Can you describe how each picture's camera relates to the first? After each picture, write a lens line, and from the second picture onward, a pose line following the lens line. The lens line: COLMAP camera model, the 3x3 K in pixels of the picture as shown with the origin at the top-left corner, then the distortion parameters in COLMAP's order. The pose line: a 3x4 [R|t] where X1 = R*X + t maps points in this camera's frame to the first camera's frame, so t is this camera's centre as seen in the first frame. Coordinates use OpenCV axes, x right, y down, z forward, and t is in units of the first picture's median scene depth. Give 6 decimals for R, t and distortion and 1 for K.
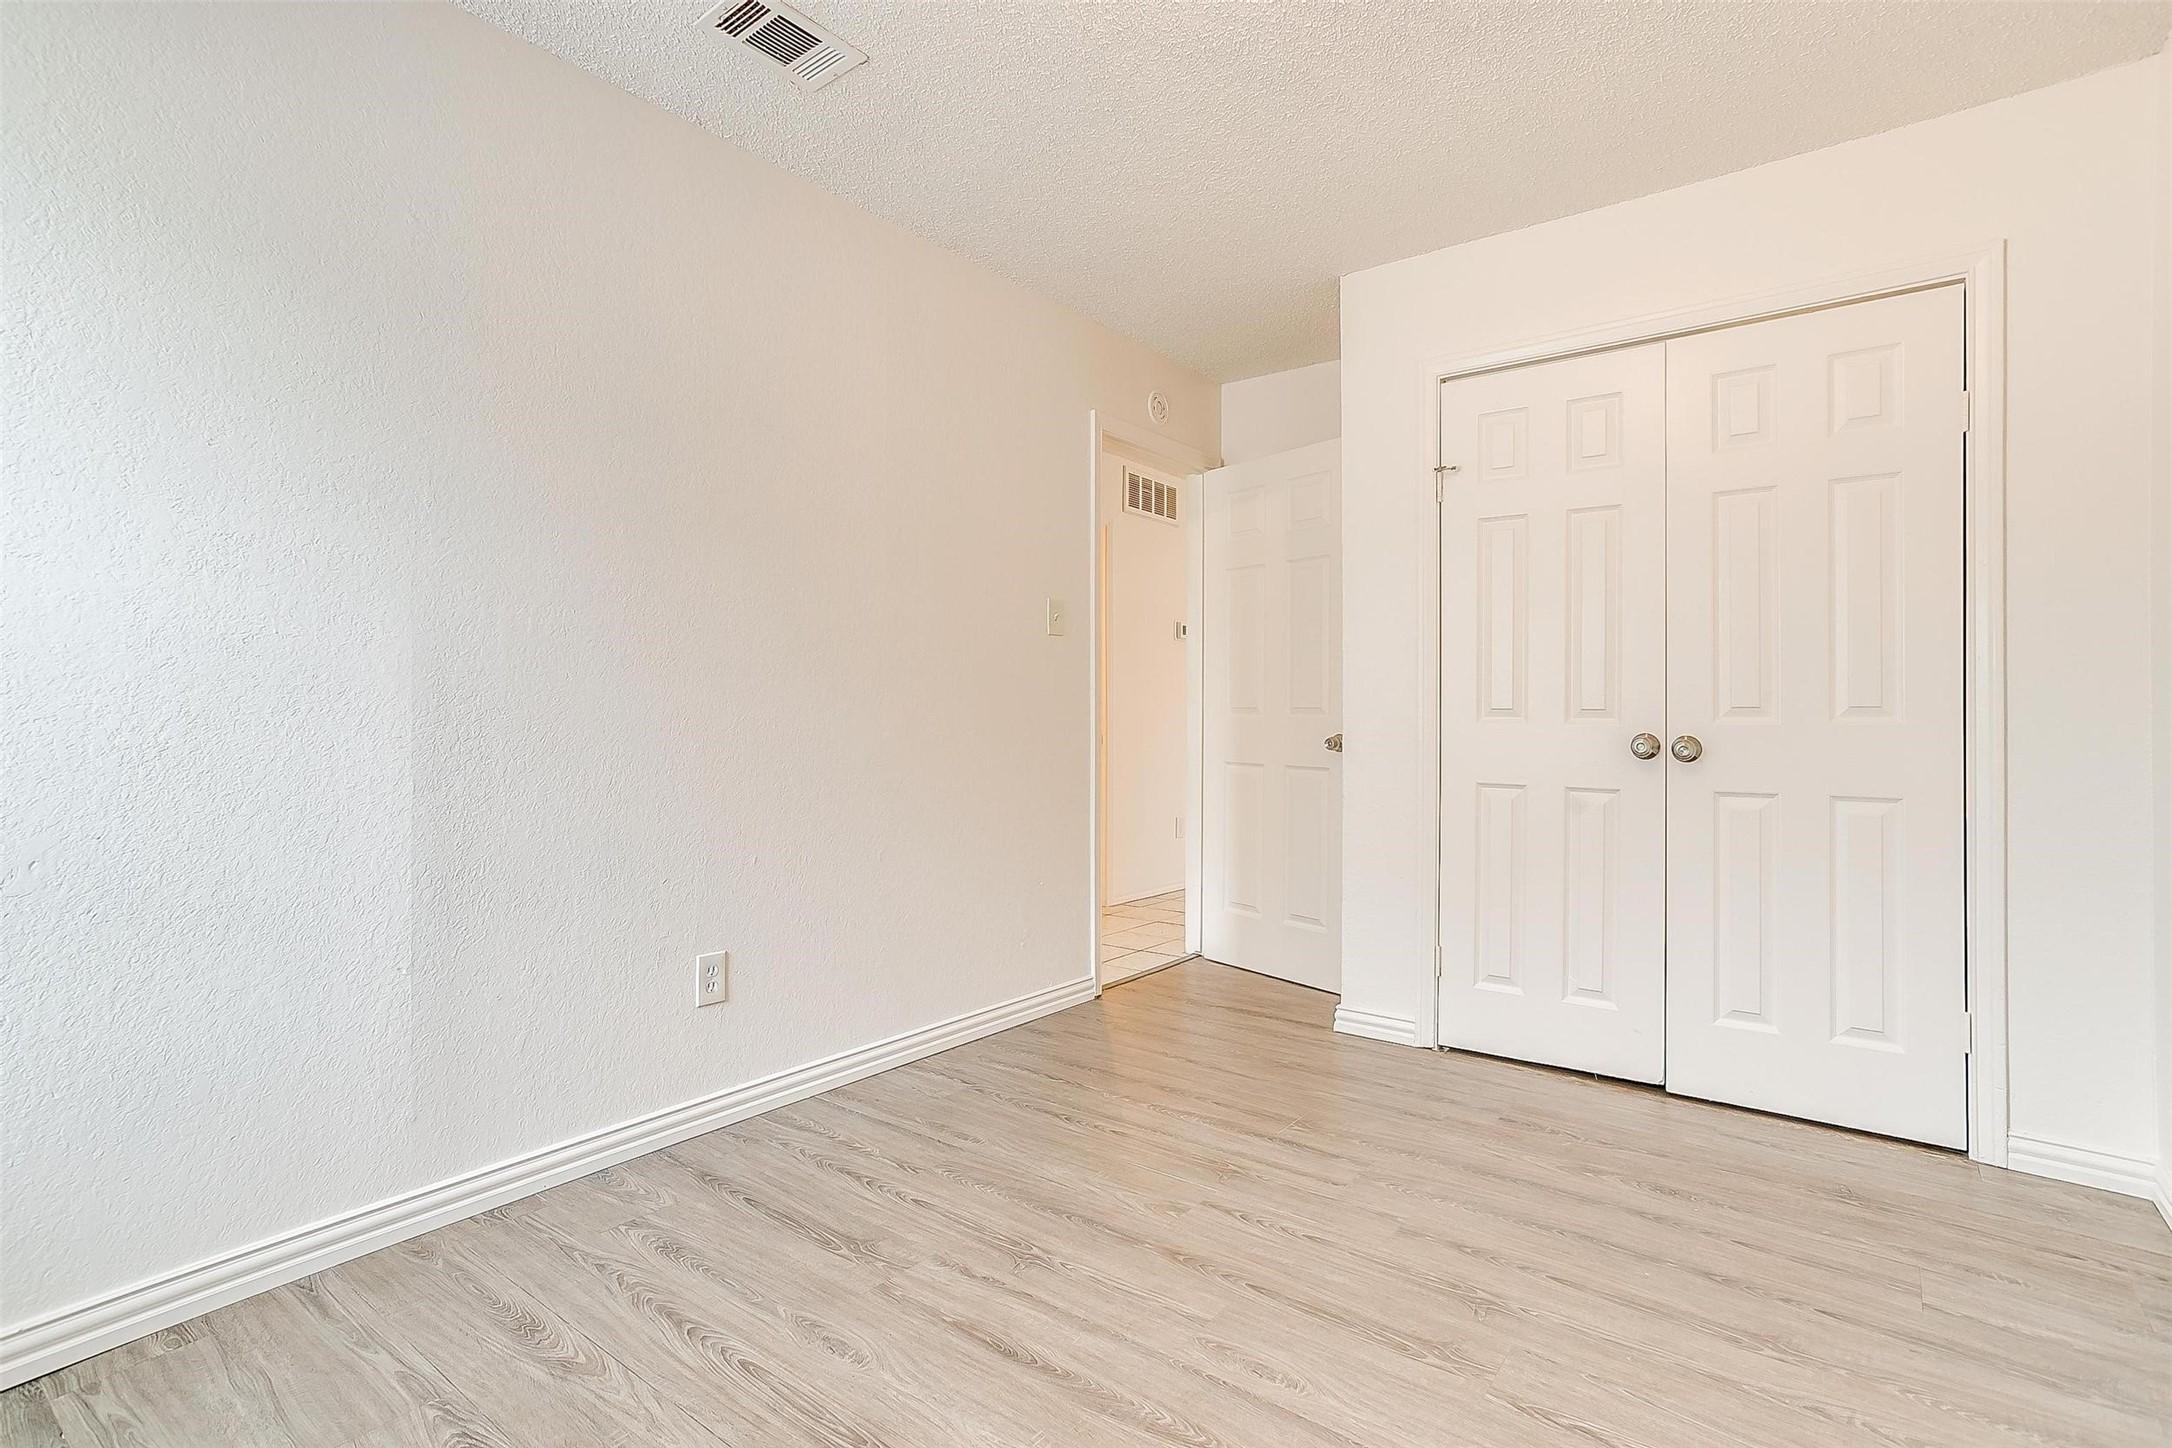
lens RADIAL K [[1081.6, 0, 1086.4], [0, 1081.6, 712.0], [0, 0, 1]] dist [-0.047129, 0.036787]
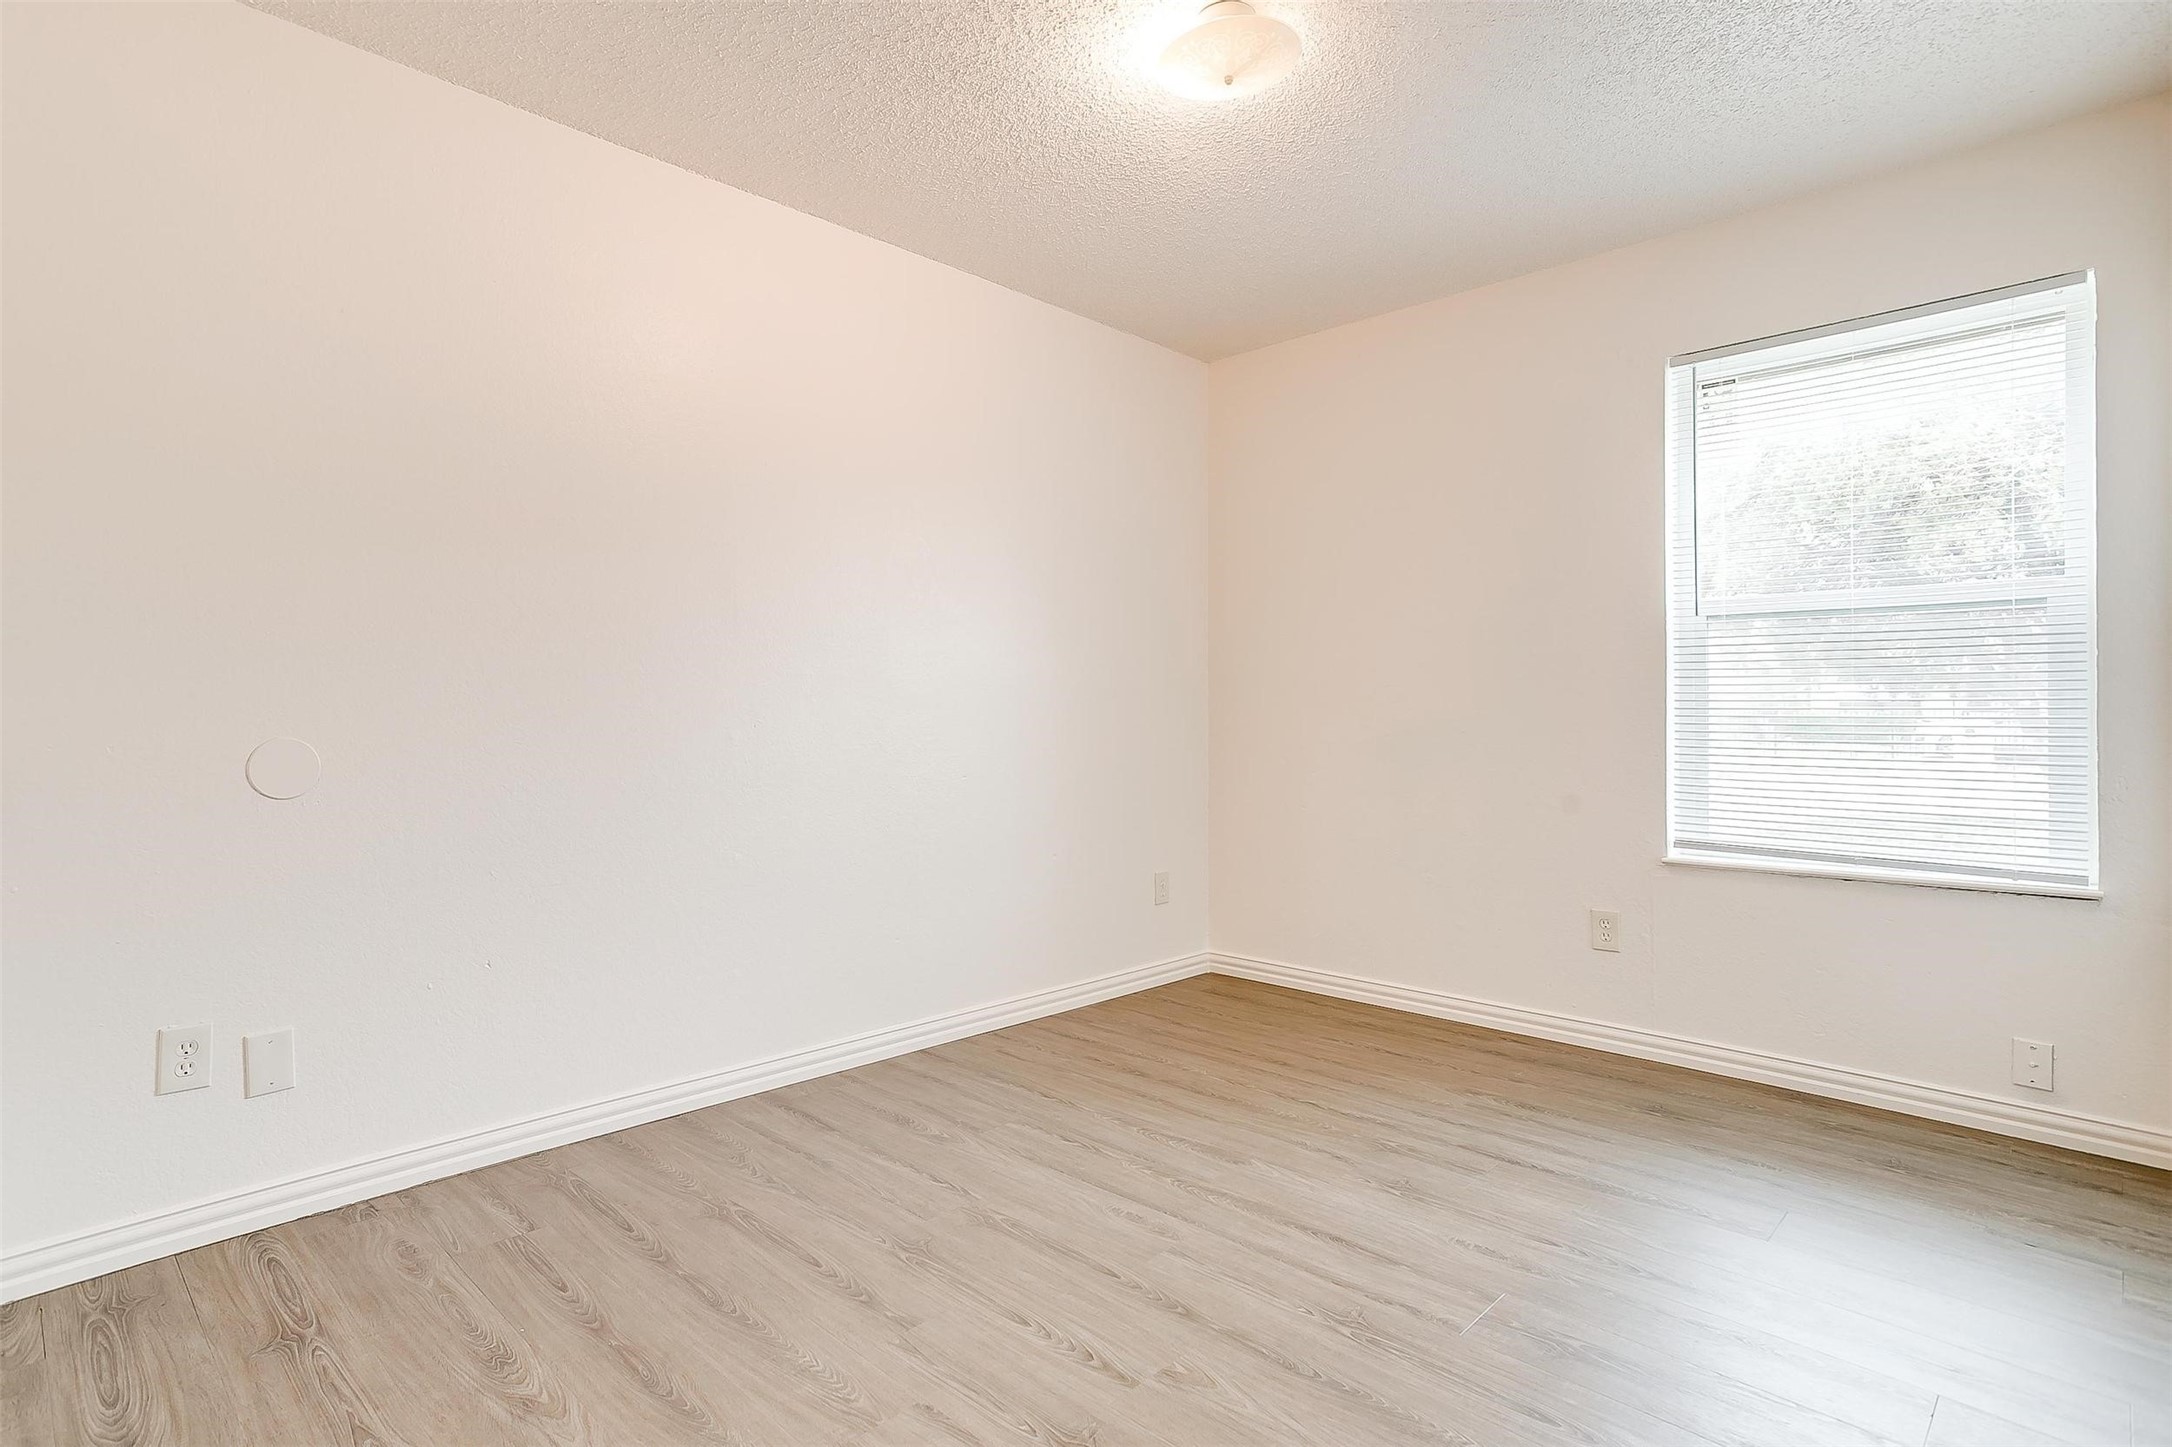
lens RADIAL K [[1081.6, 0, 1086.4], [0, 1081.6, 711.5], [0, 0, 1]] dist [-0.047129, 0.036787]
pose [[-0.994914, -0.001675, 0.100711, 0.077129], [-0.002084, 0.999990, -0.003957, 0.004295], [-0.100704, -0.004147, -0.994908, 1.923005]]
